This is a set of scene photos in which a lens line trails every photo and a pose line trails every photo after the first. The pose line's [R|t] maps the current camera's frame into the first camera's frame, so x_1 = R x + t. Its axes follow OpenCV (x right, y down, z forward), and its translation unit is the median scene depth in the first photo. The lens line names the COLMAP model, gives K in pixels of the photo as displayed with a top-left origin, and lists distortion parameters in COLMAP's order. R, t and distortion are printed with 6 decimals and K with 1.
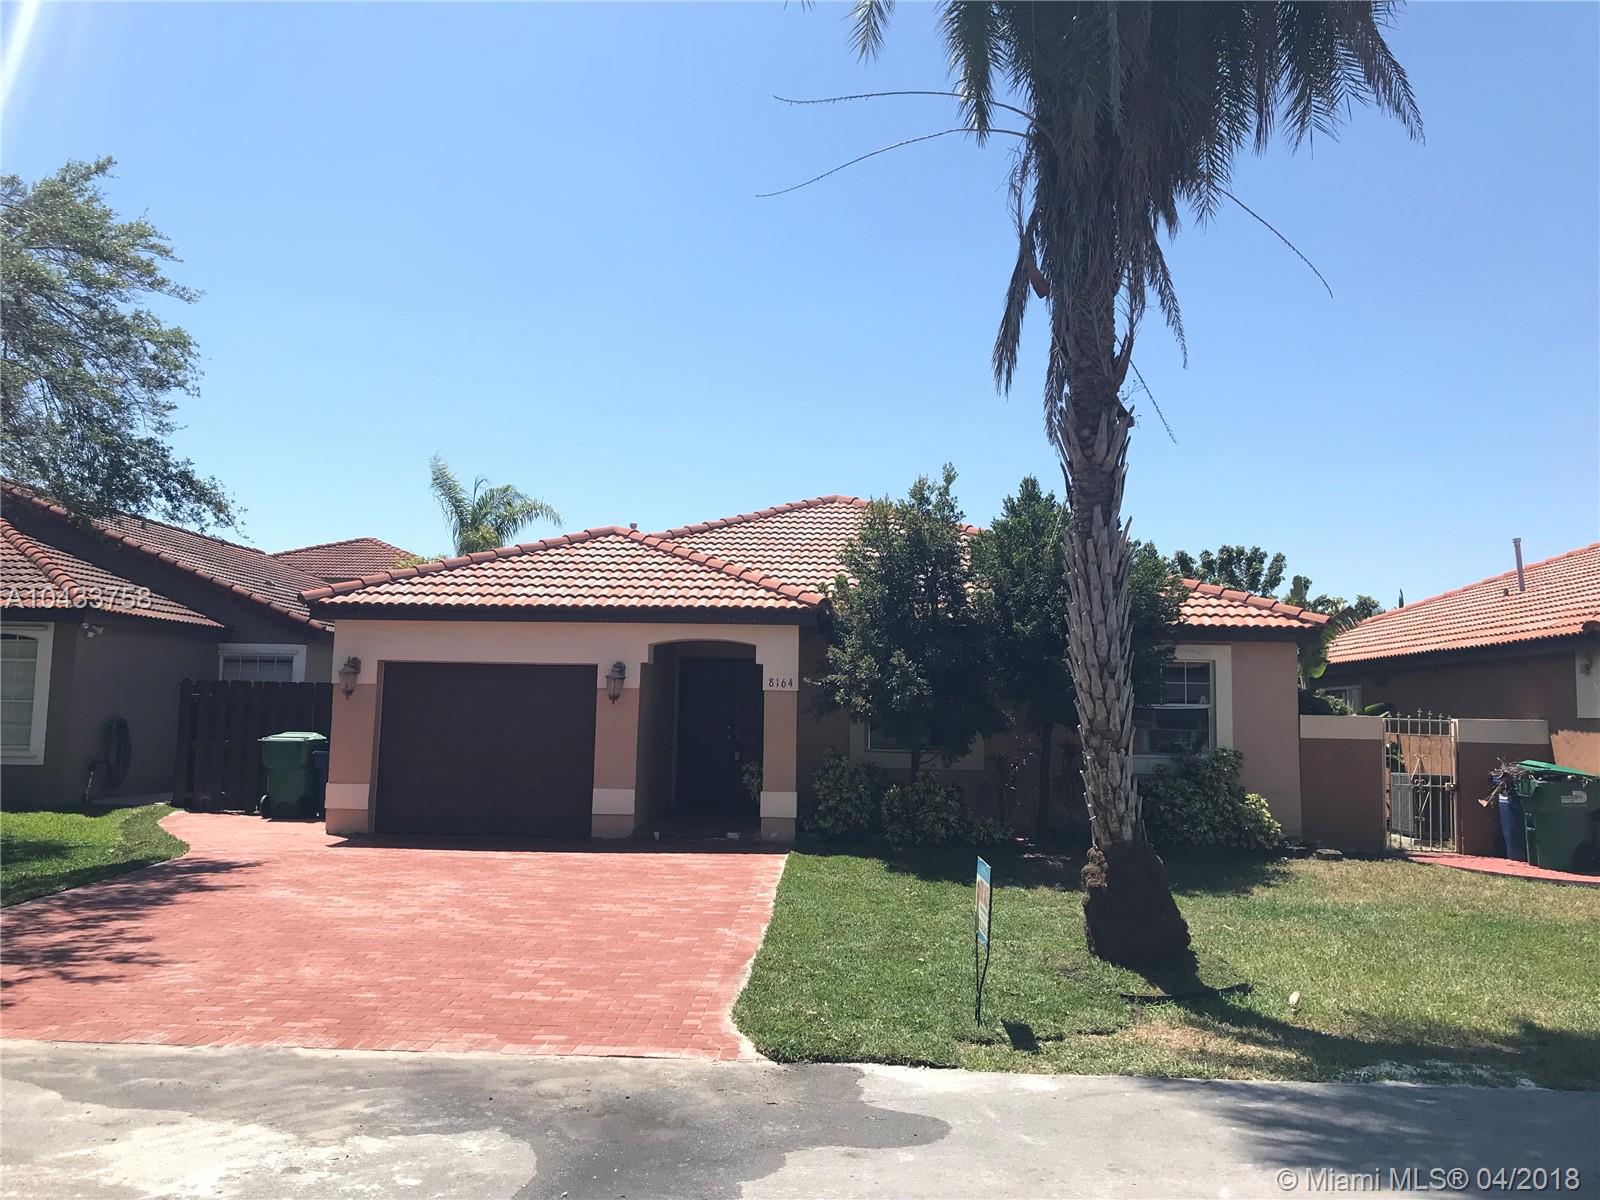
lens RADIAL K [[1296.2, 0, 803.4], [0, 1296.2, 600.6], [0, 0, 1]] dist [0.029190, 0.001689]
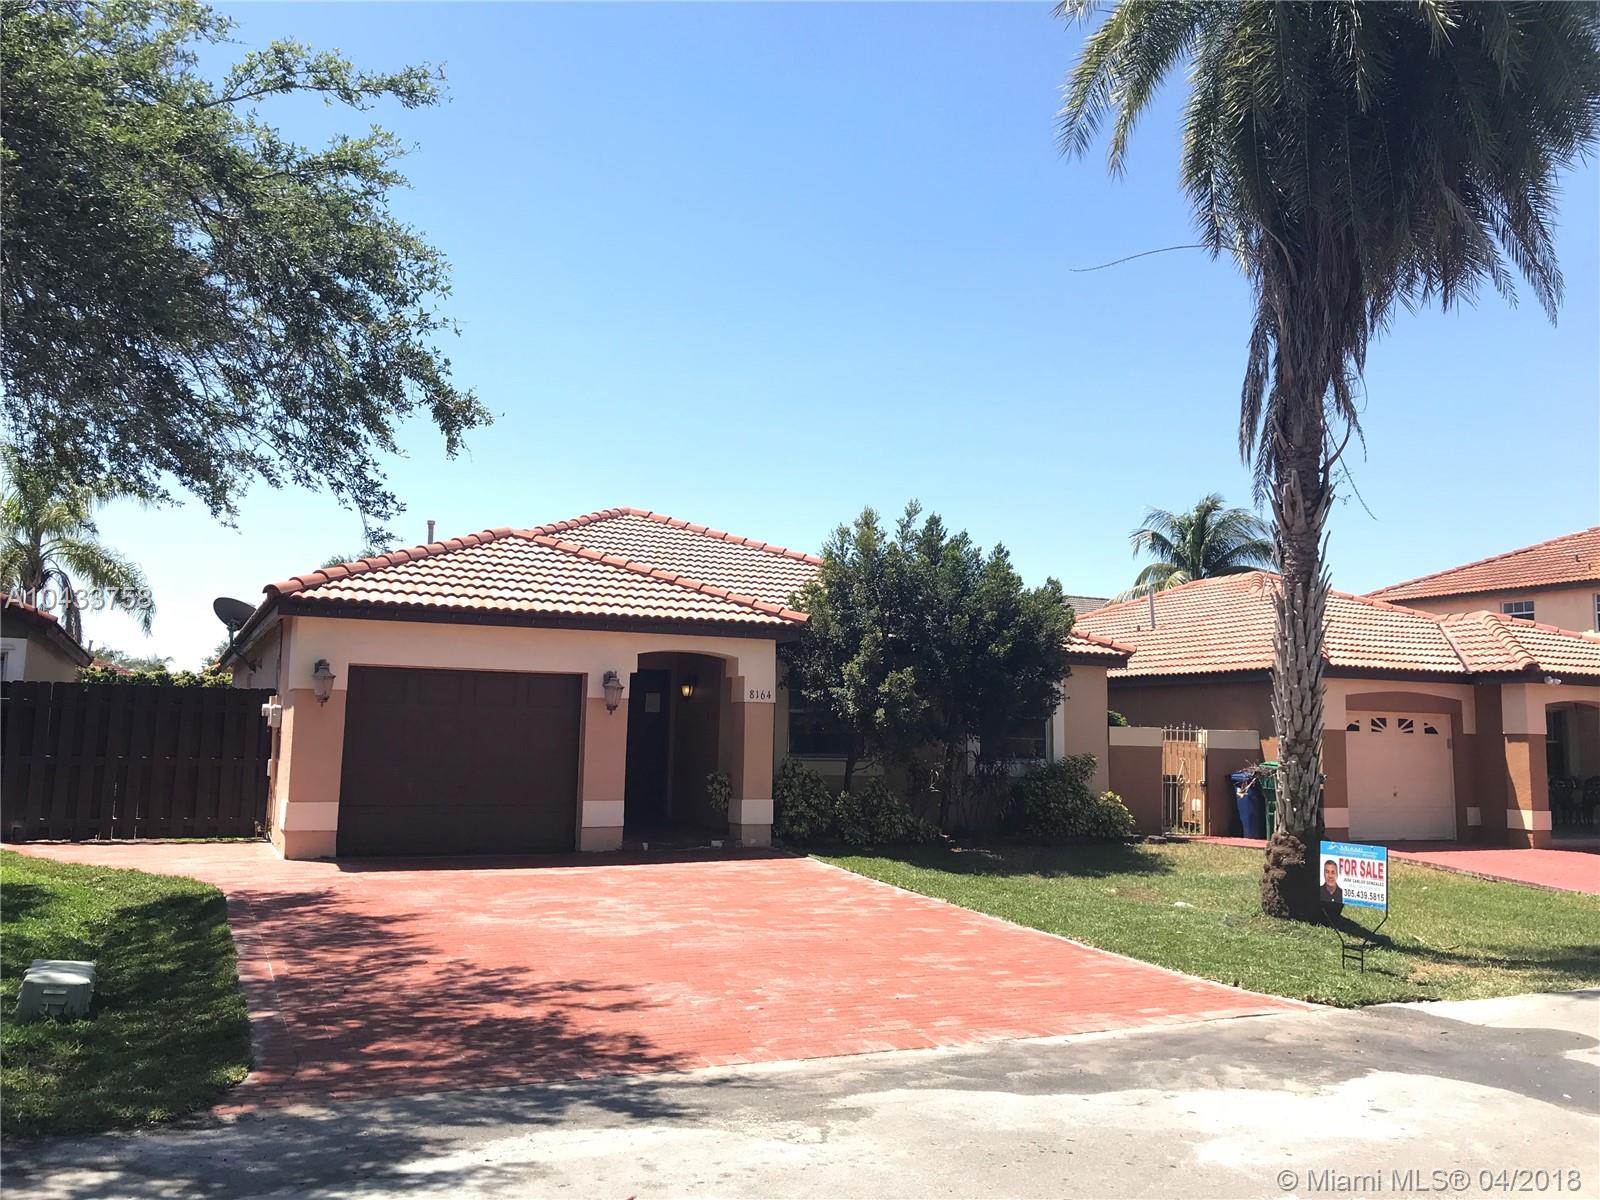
lens RADIAL K [[1296.2, 0, 799.1], [0, 1296.2, 597.1], [0, 0, 1]] dist [0.029190, 0.001689]
pose [[0.886743, 0.047537, 0.459813, -0.468665], [-0.043449, 0.998866, -0.019475, 0.004031], [-0.460217, -0.002709, 0.887802, 0.061500]]
